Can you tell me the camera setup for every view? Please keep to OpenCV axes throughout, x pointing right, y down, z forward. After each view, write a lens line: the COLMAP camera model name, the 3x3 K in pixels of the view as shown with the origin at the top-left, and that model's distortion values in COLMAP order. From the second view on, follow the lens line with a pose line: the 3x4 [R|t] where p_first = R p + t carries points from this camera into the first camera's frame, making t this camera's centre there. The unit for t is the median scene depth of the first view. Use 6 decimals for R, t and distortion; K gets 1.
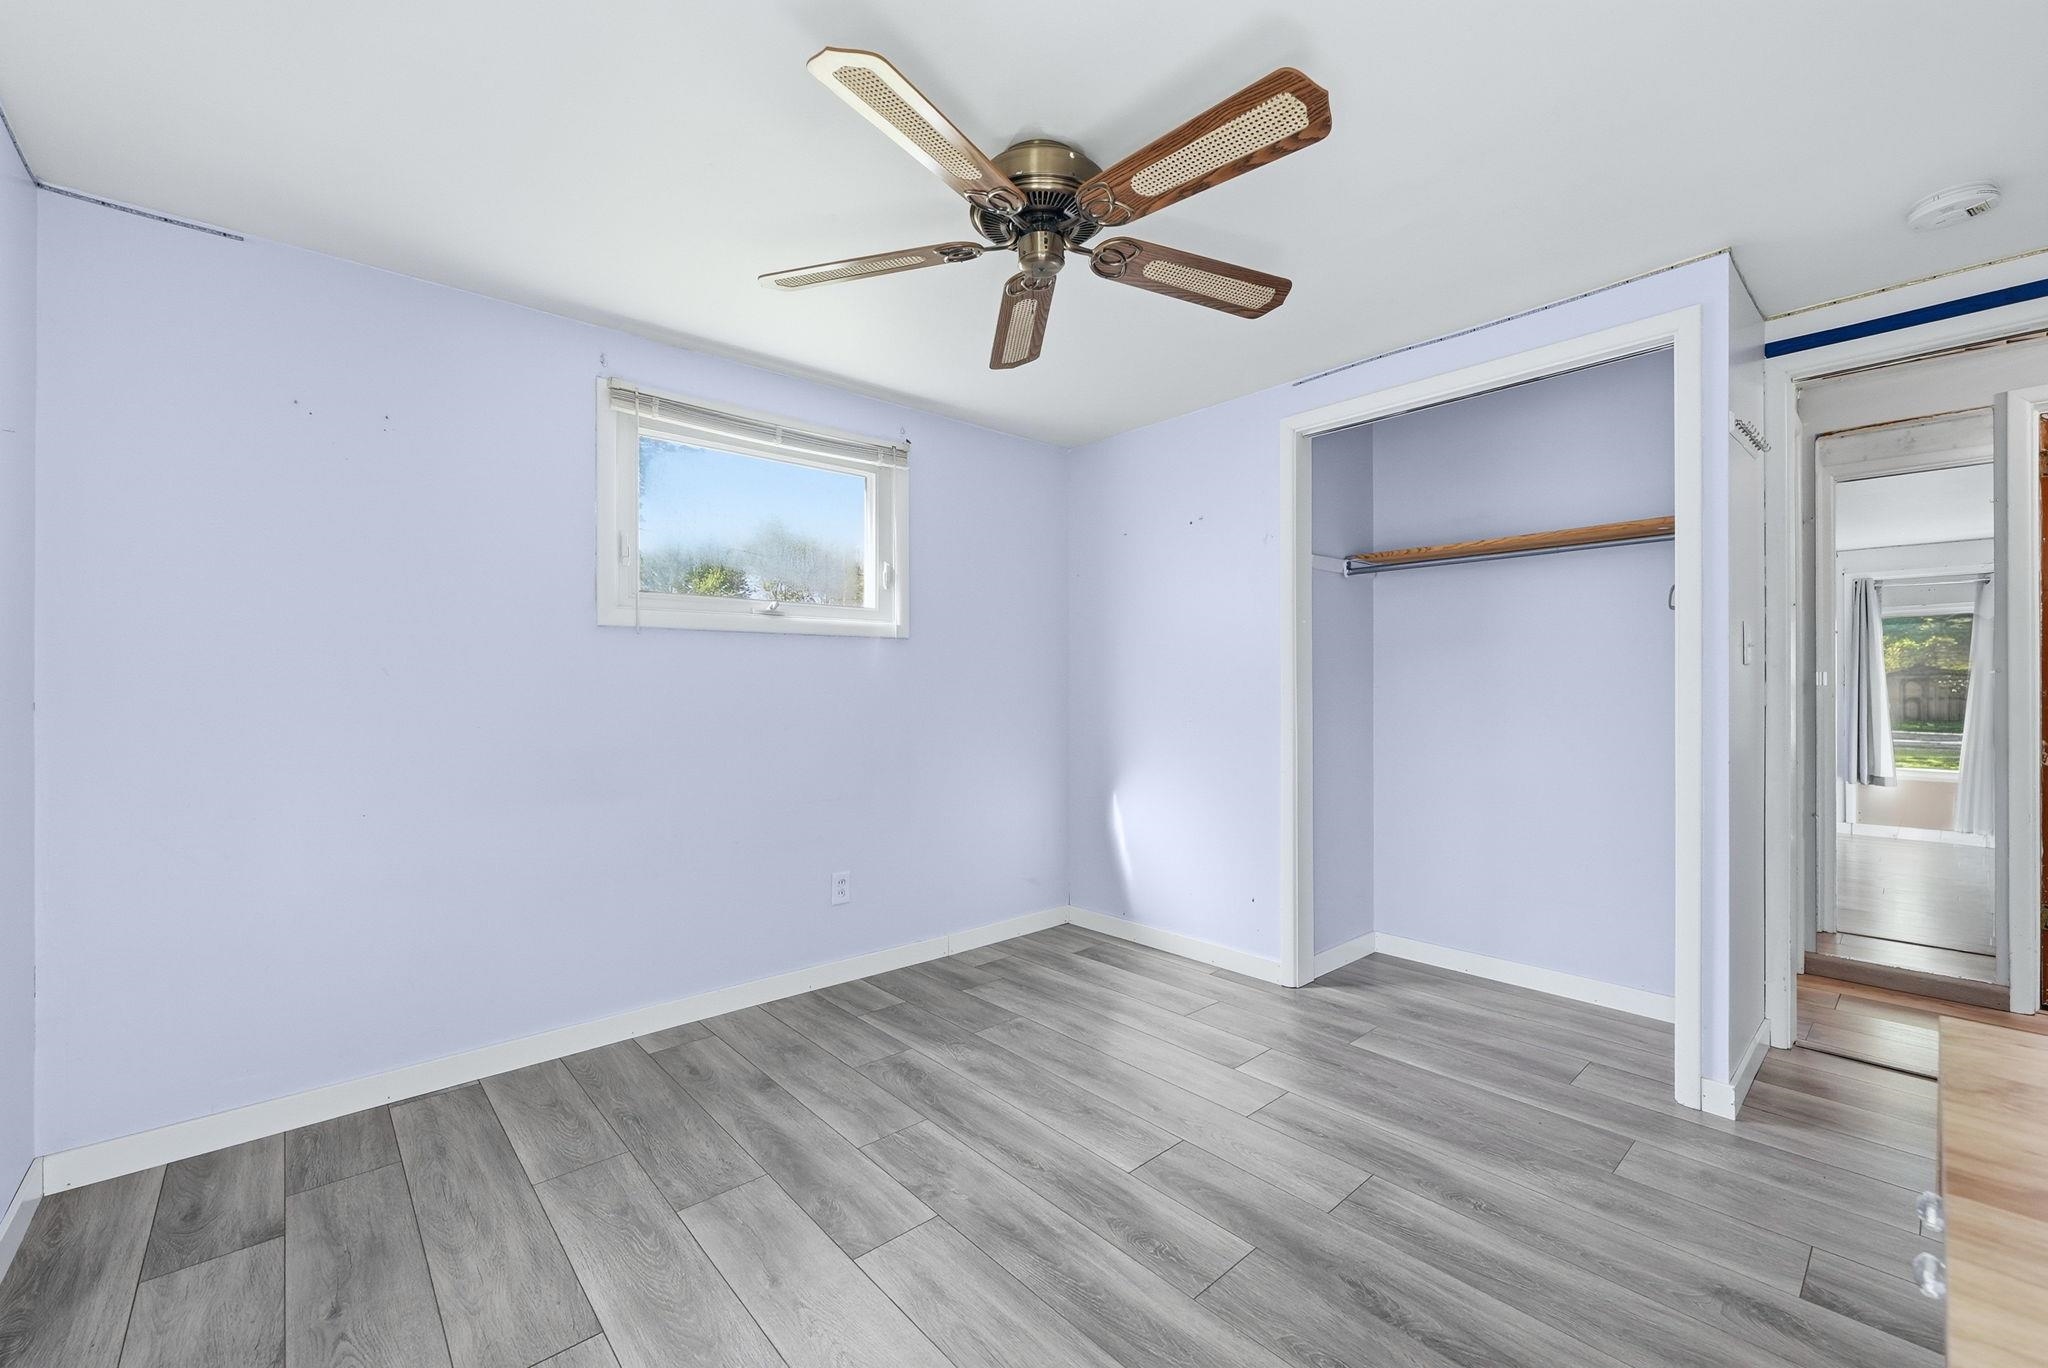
lens RADIAL K [[830.6, 0, 1030.4], [0, 830.6, 680.8], [0, 0, 1]] dist [-0.000179, -0.000492]
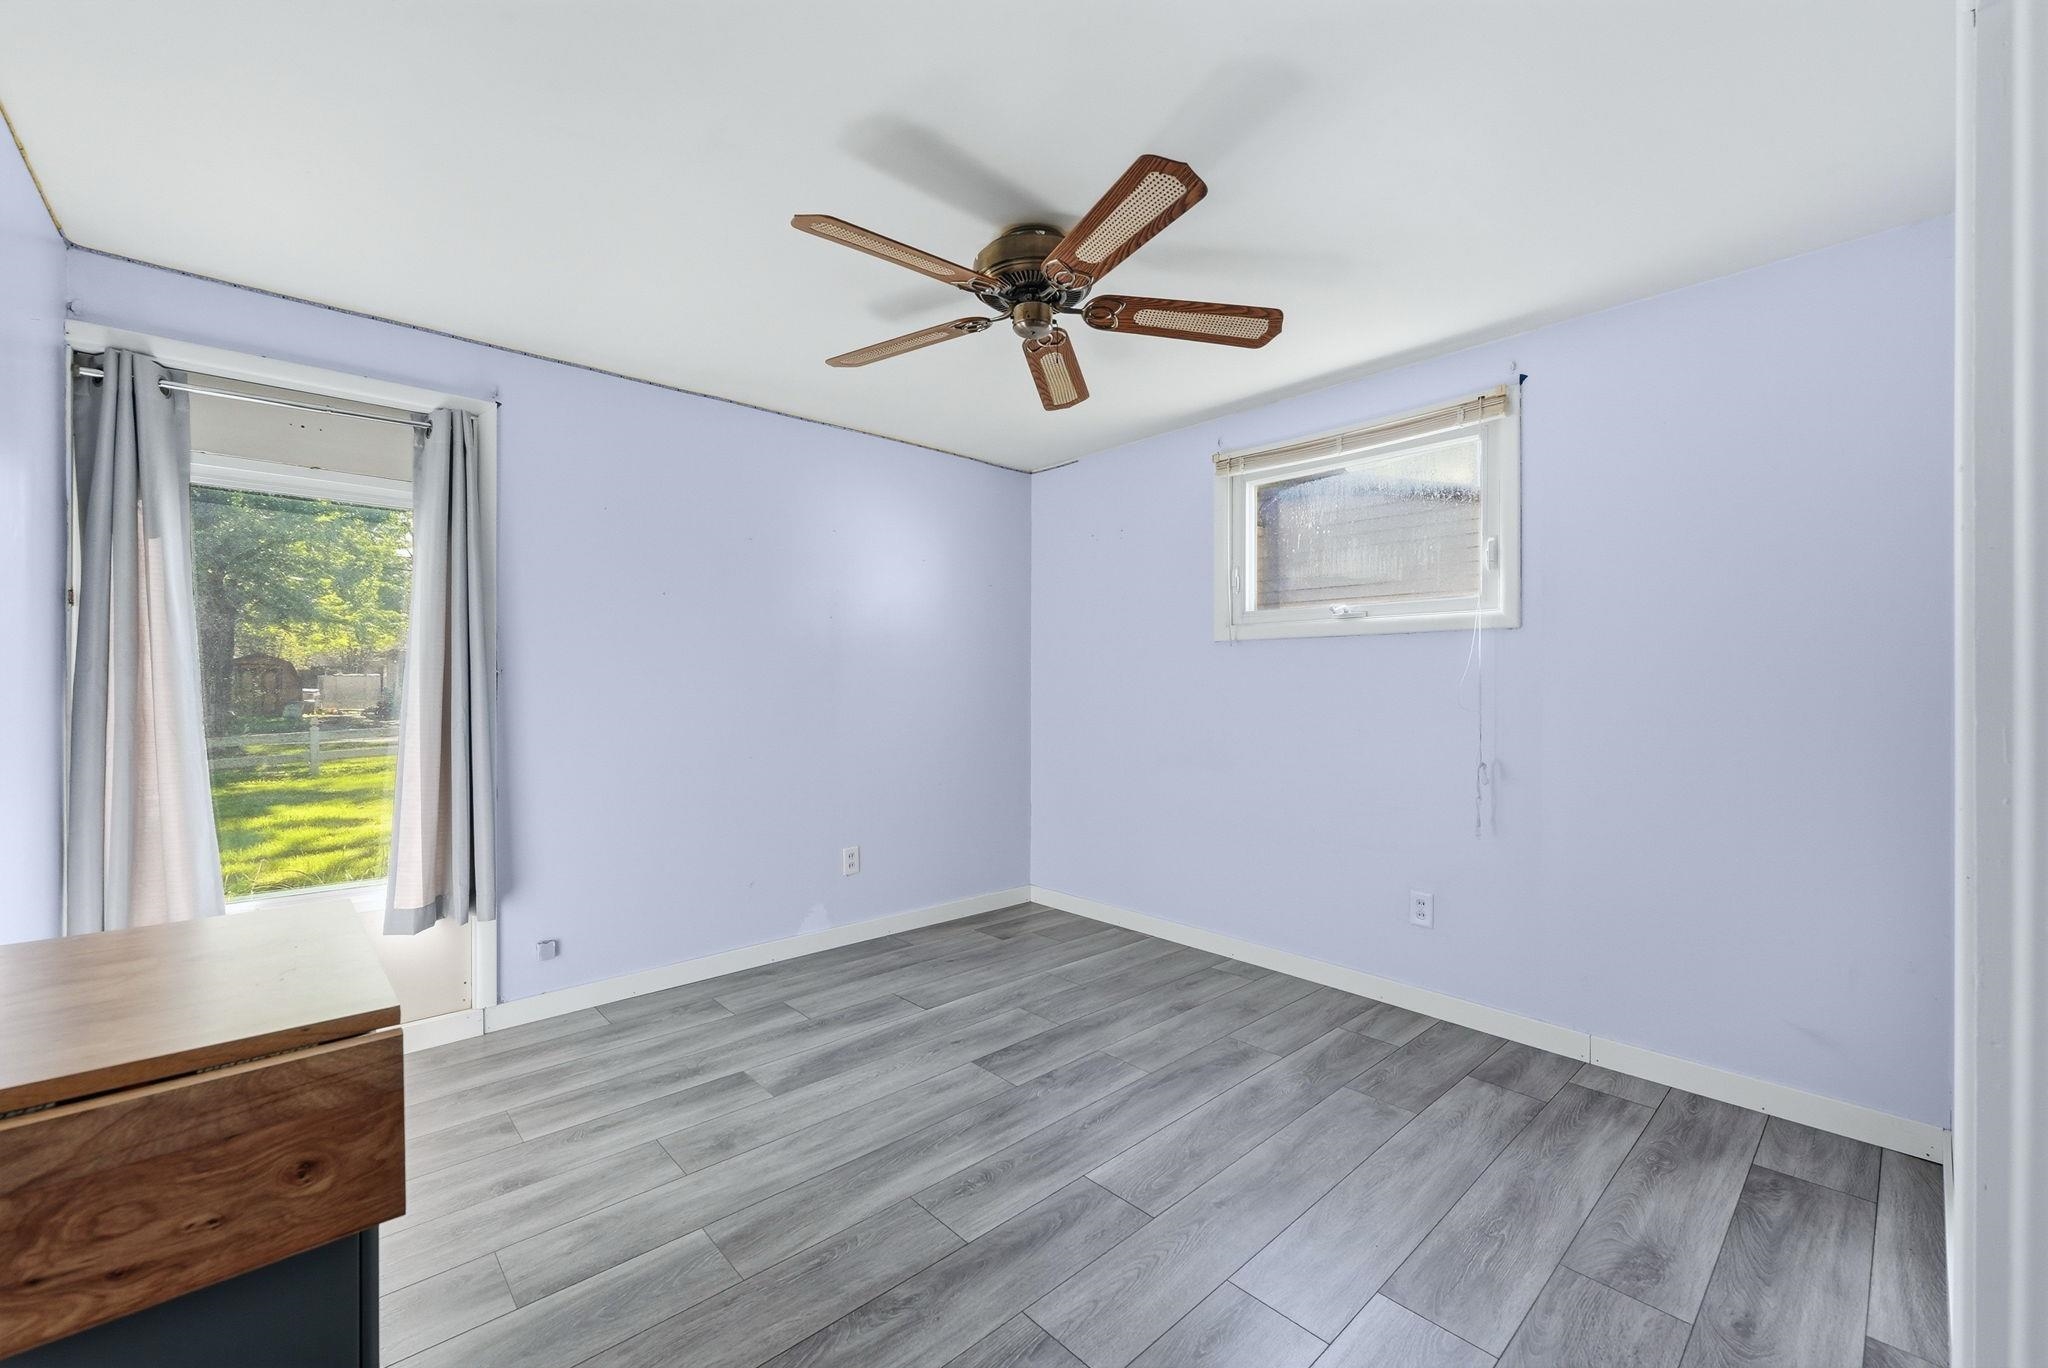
lens RADIAL K [[825.2, 0, 1025.0], [0, 825.2, 682.9], [0, 0, 1]] dist [0.002400, -0.000524]
pose [[0.010943, 0.002458, -0.999937, 0.905134], [0.006211, 0.999978, 0.002526, -0.004995], [0.999921, -0.006238, 0.010928, 0.749120]]
